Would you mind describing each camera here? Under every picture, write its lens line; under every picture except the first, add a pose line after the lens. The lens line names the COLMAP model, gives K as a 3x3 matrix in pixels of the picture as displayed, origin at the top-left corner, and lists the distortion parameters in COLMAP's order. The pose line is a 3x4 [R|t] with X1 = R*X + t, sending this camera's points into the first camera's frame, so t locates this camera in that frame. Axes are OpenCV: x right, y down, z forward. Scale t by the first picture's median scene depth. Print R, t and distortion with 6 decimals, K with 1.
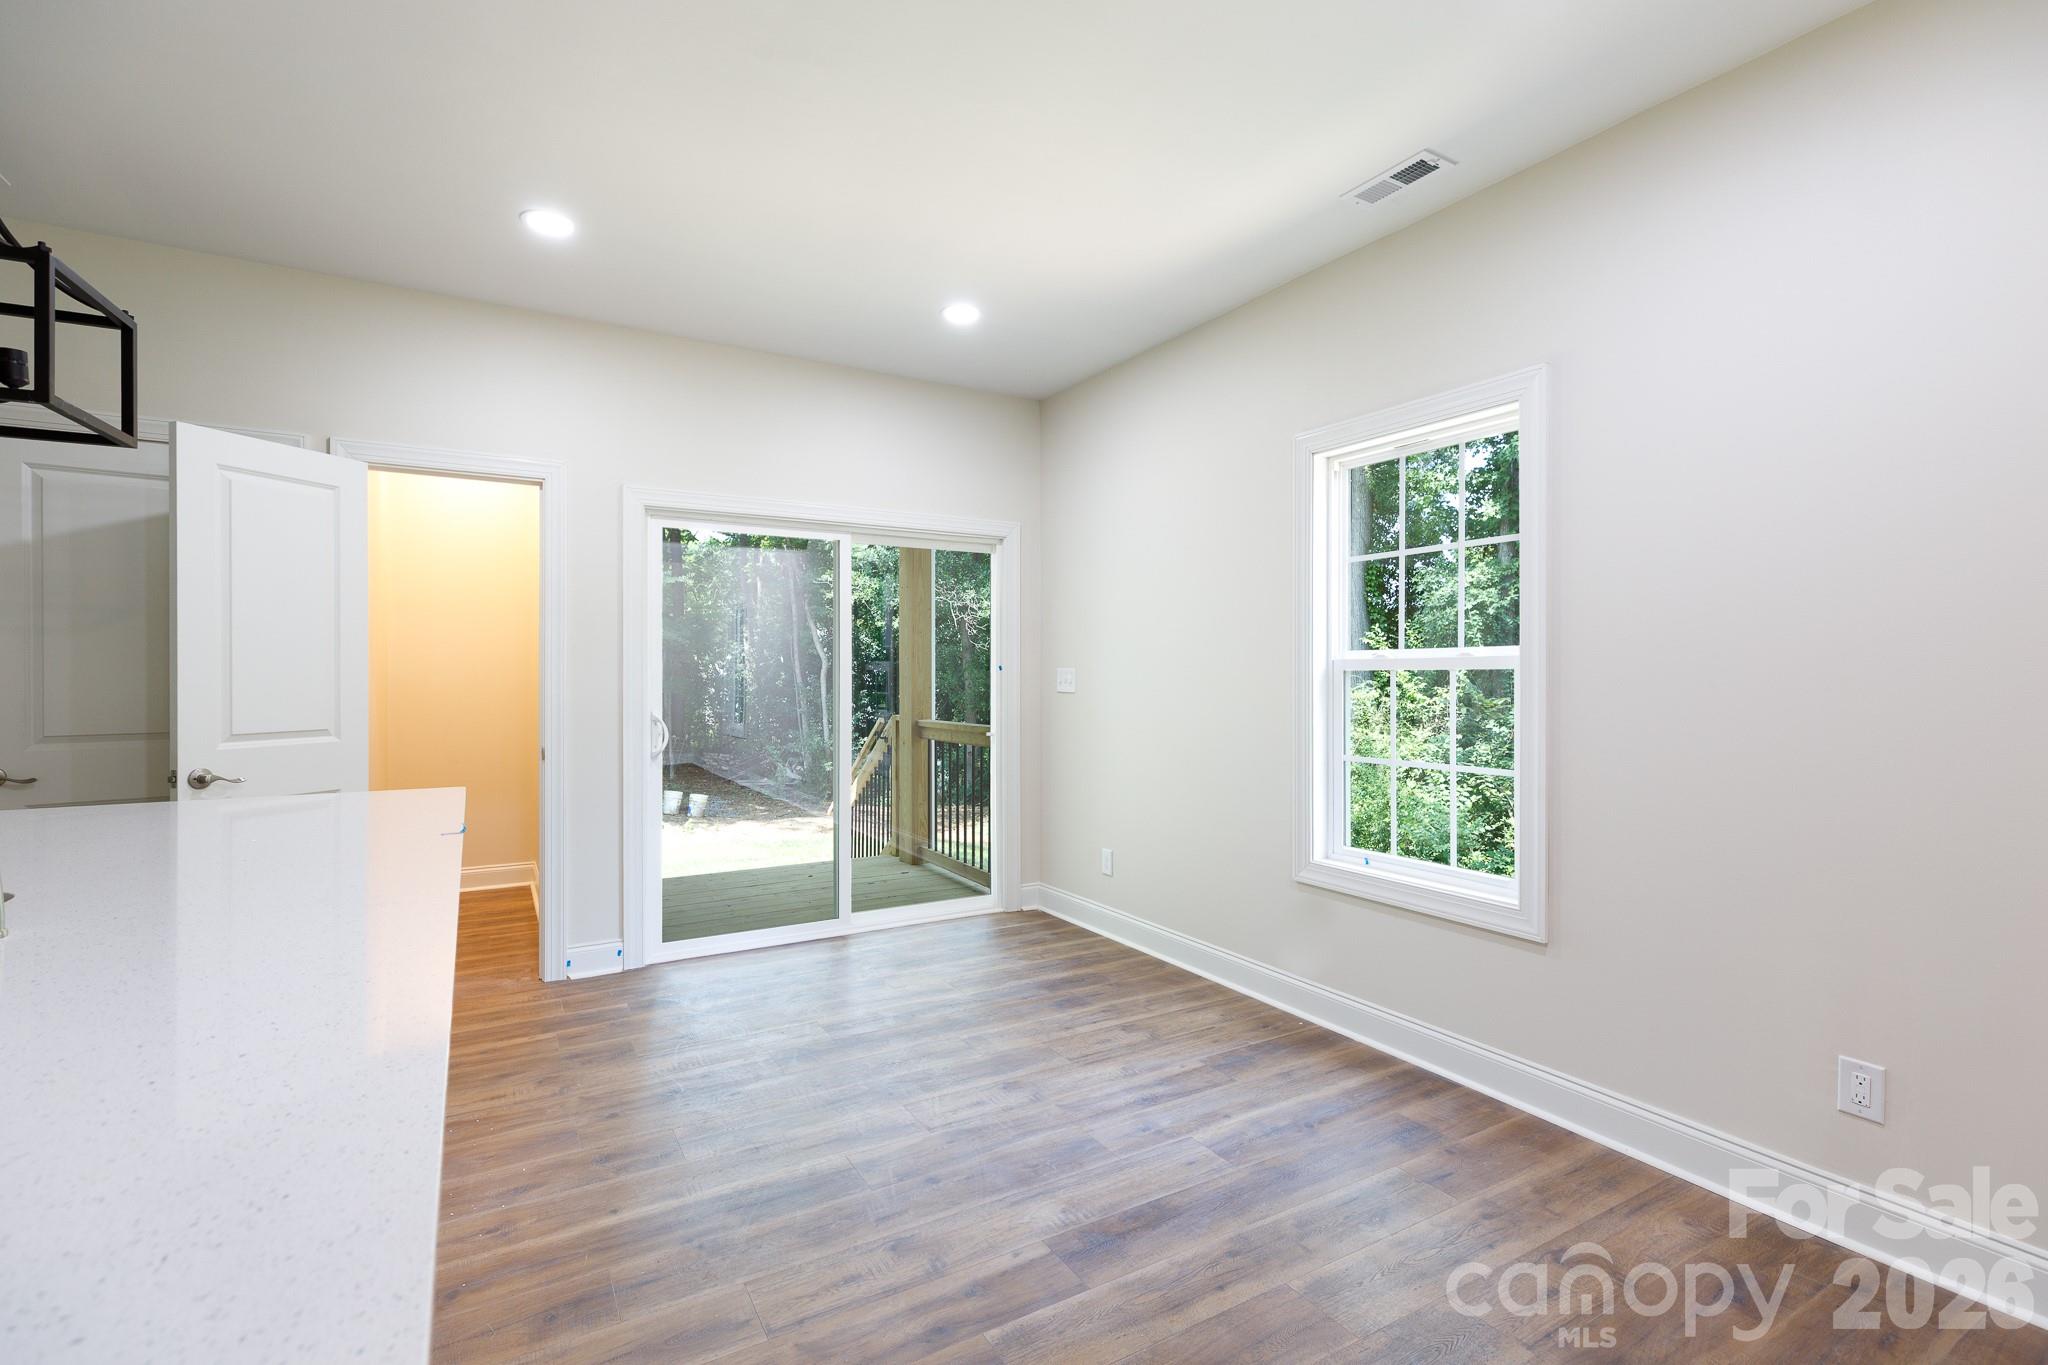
lens RADIAL K [[930.0, 0, 1026.4], [0, 930.0, 677.6], [0, 0, 1]] dist [0.001174, -0.000003]
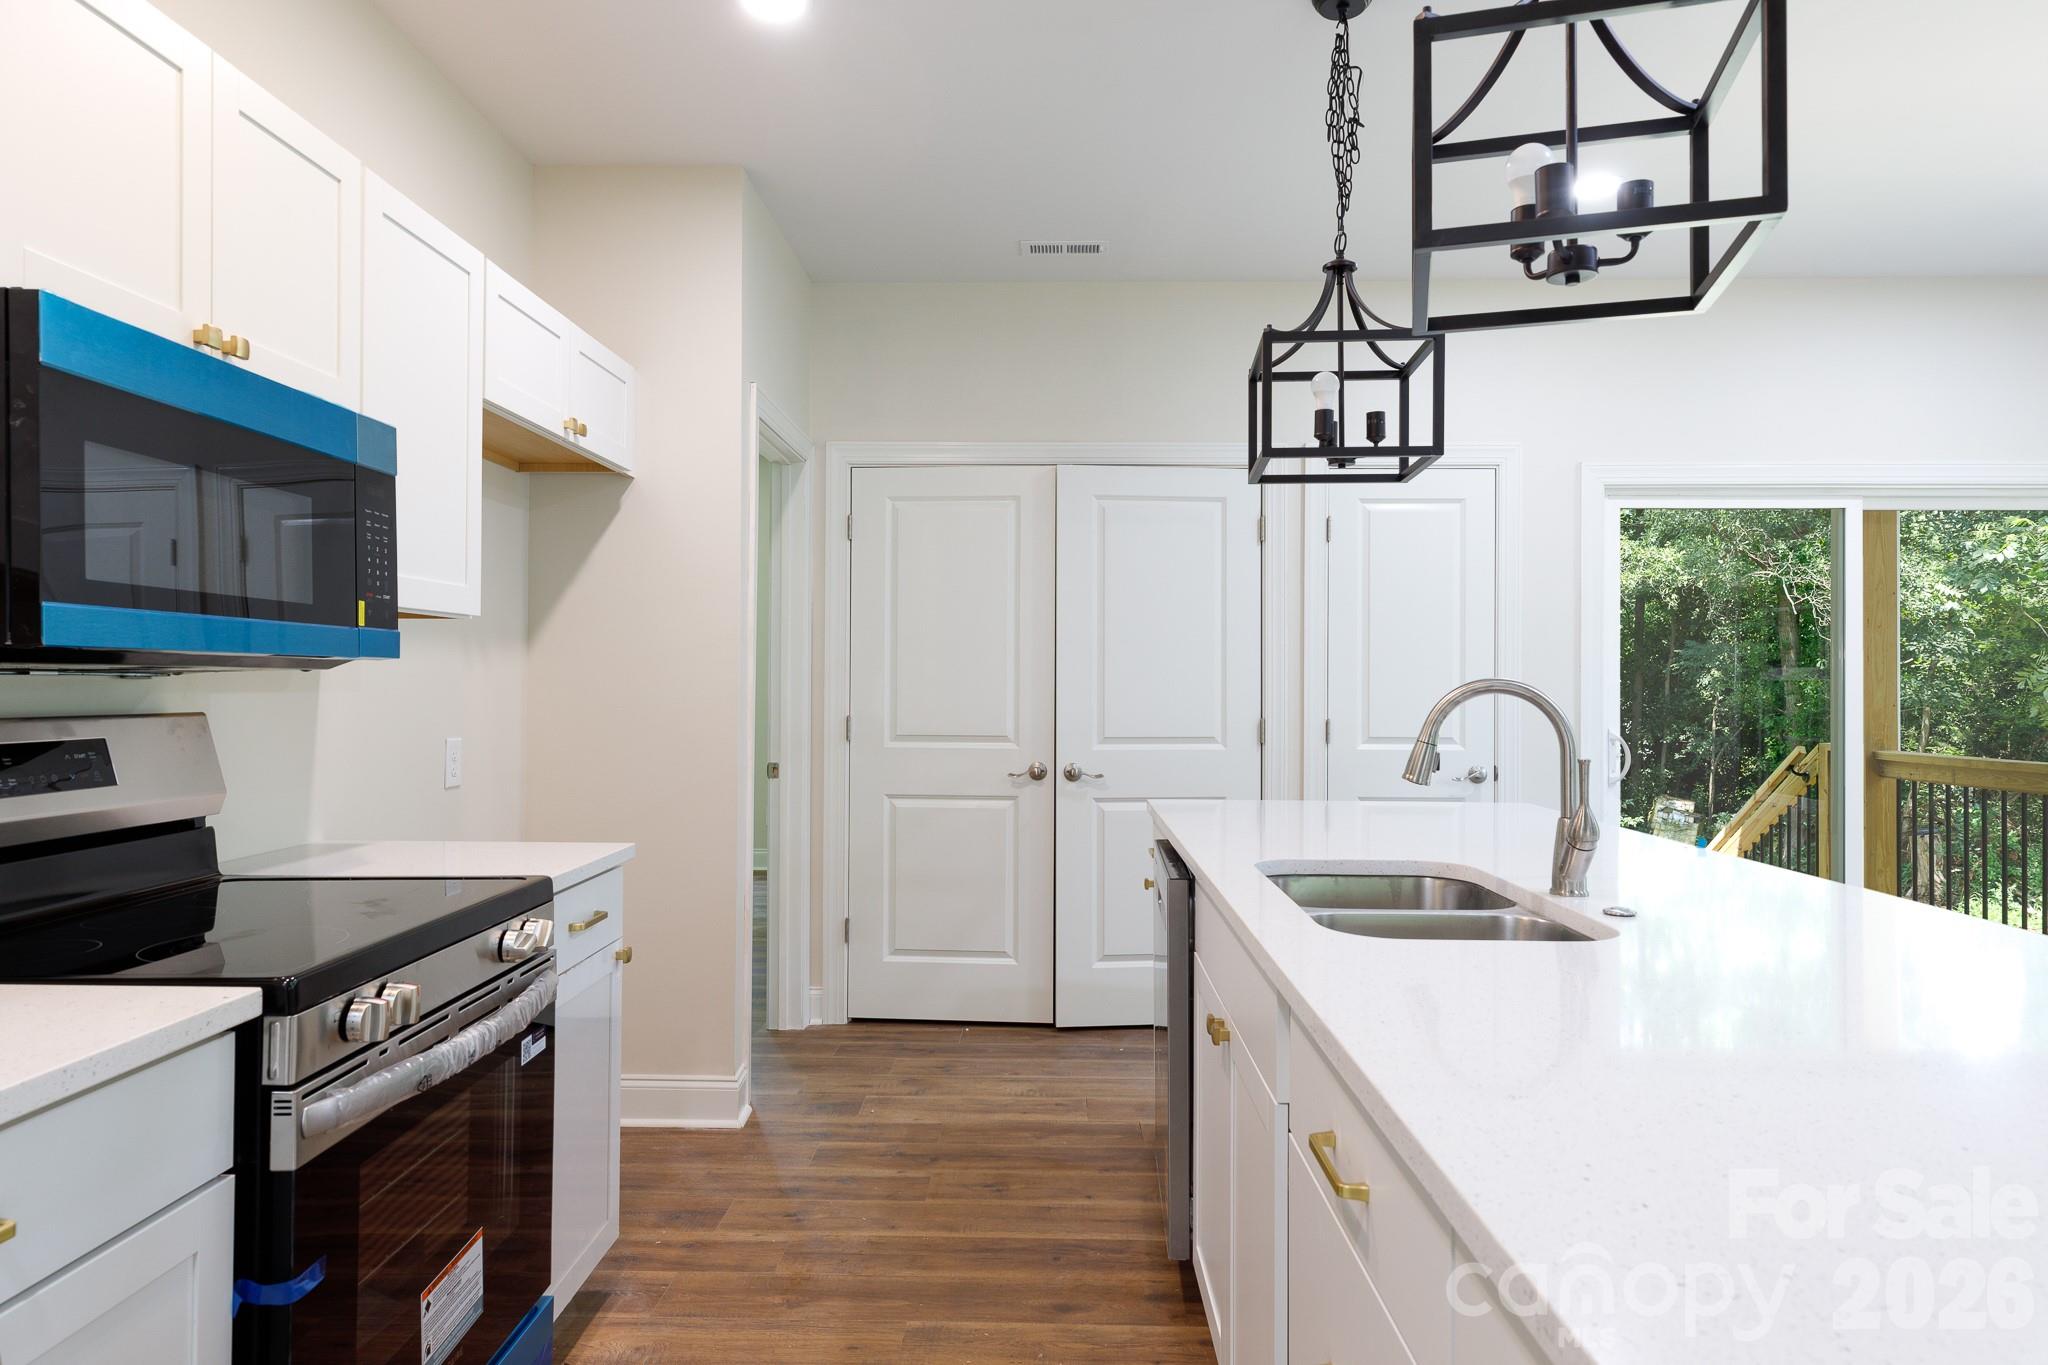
lens RADIAL K [[1244.4, 0, 1017.2], [0, 1244.4, 678.0], [0, 0, 1]] dist [0.003121, 0.000615]
pose [[0.846801, 0.000577, -0.531910, -0.348194], [-0.005141, 0.999962, -0.007100, 0.001387], [0.531886, 0.008746, 0.846771, -0.324087]]
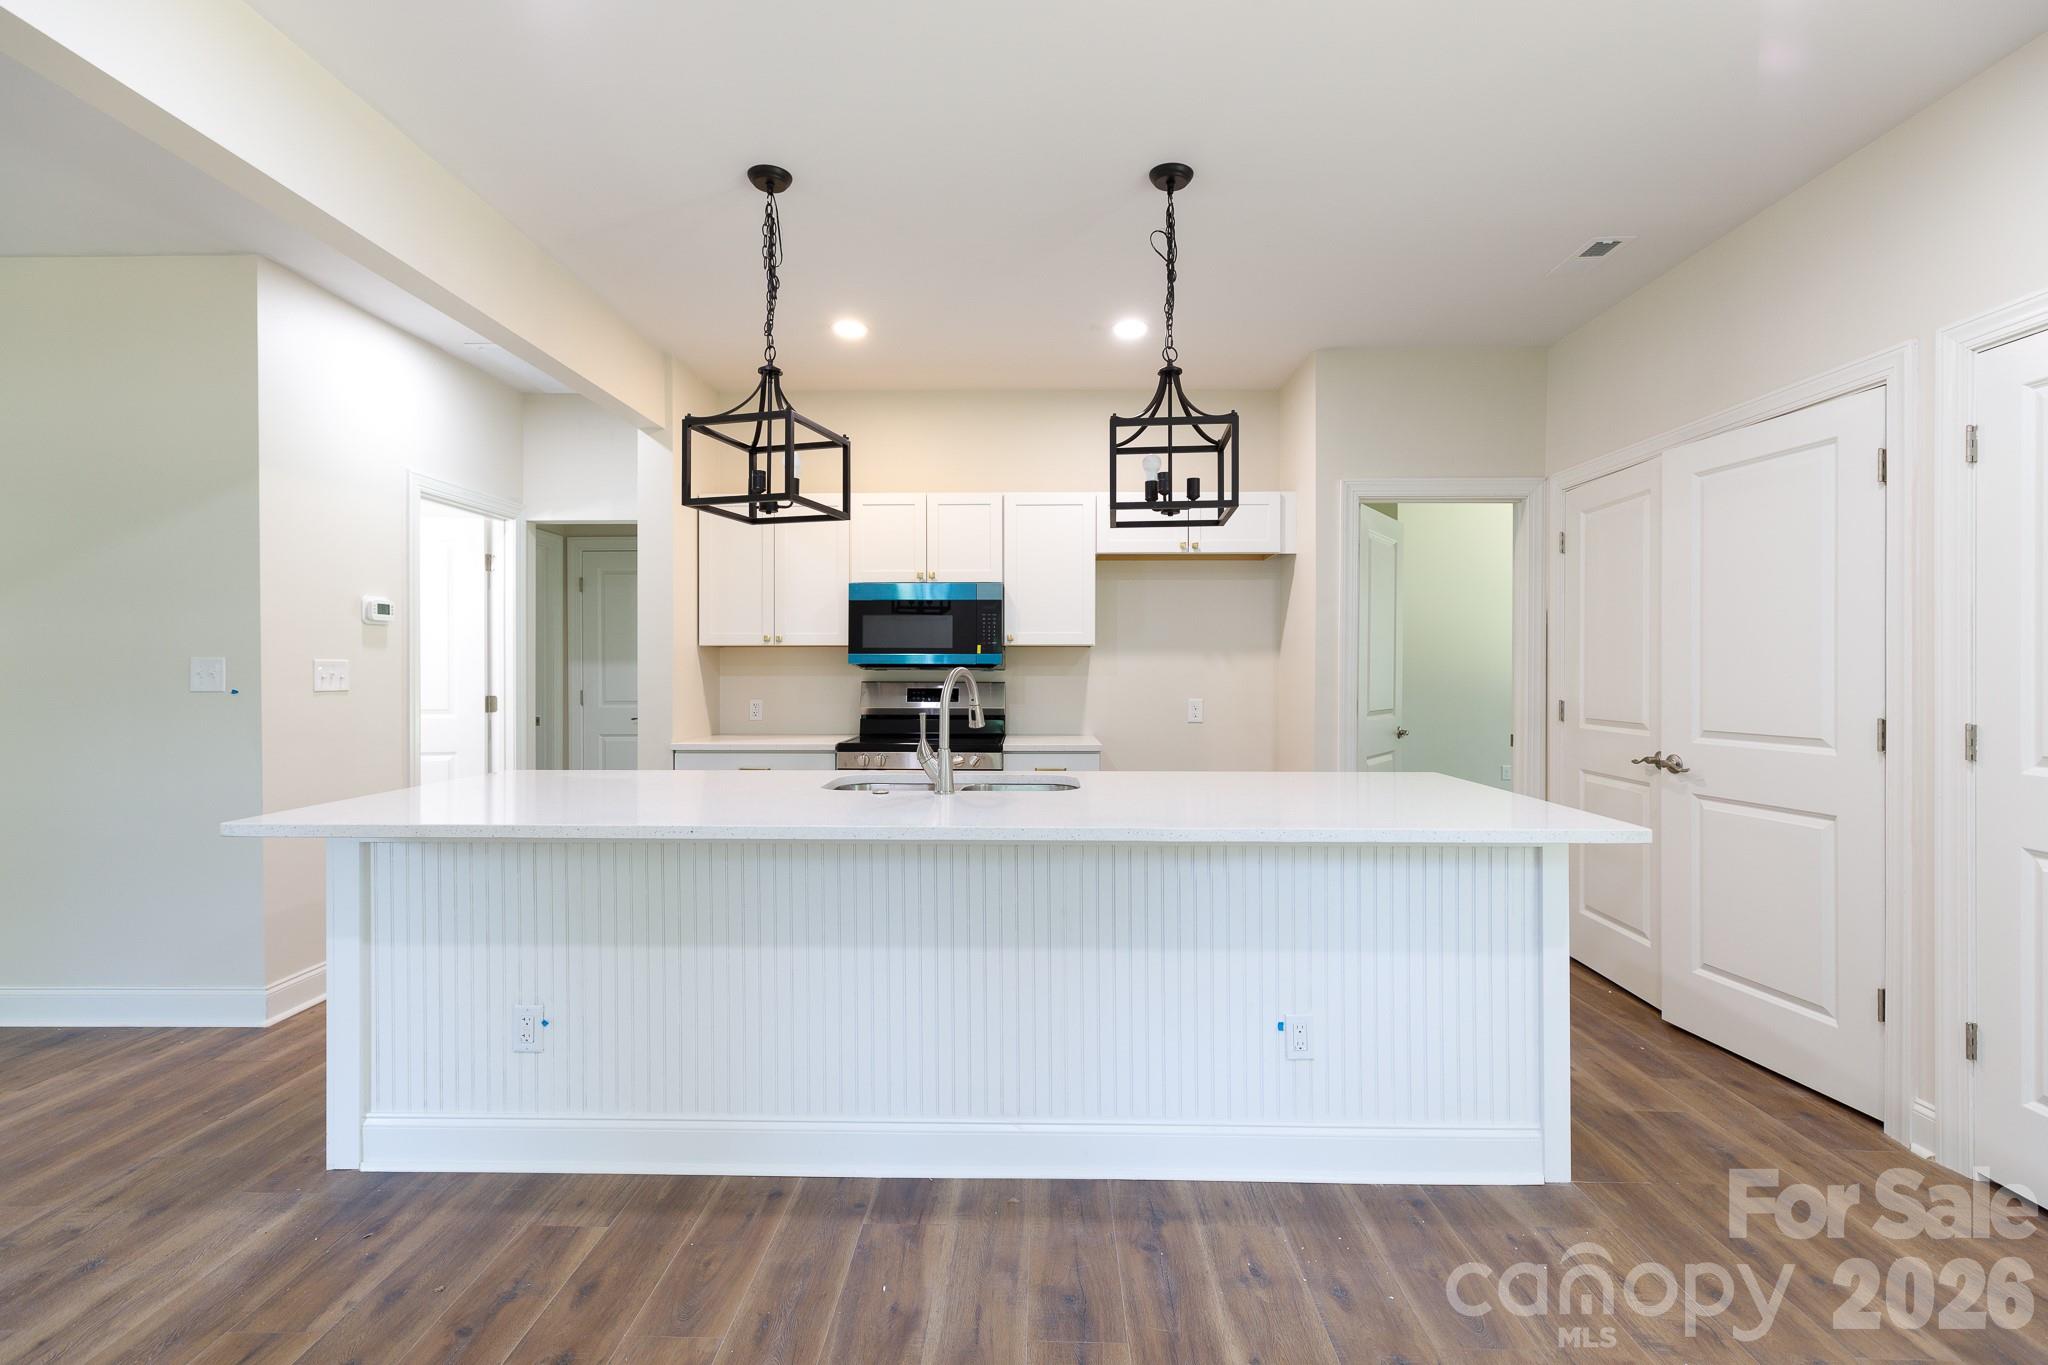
lens RADIAL K [[915.7, 0, 1024.3], [0, 915.7, 672.8], [0, 0, 1]] dist [0.004091, 0.000489]
pose [[-0.524756, -0.000644, -0.851253, 0.225989], [-0.004775, 0.999986, 0.002187, -0.001623], [0.851240, 0.005212, -0.524751, 0.894787]]
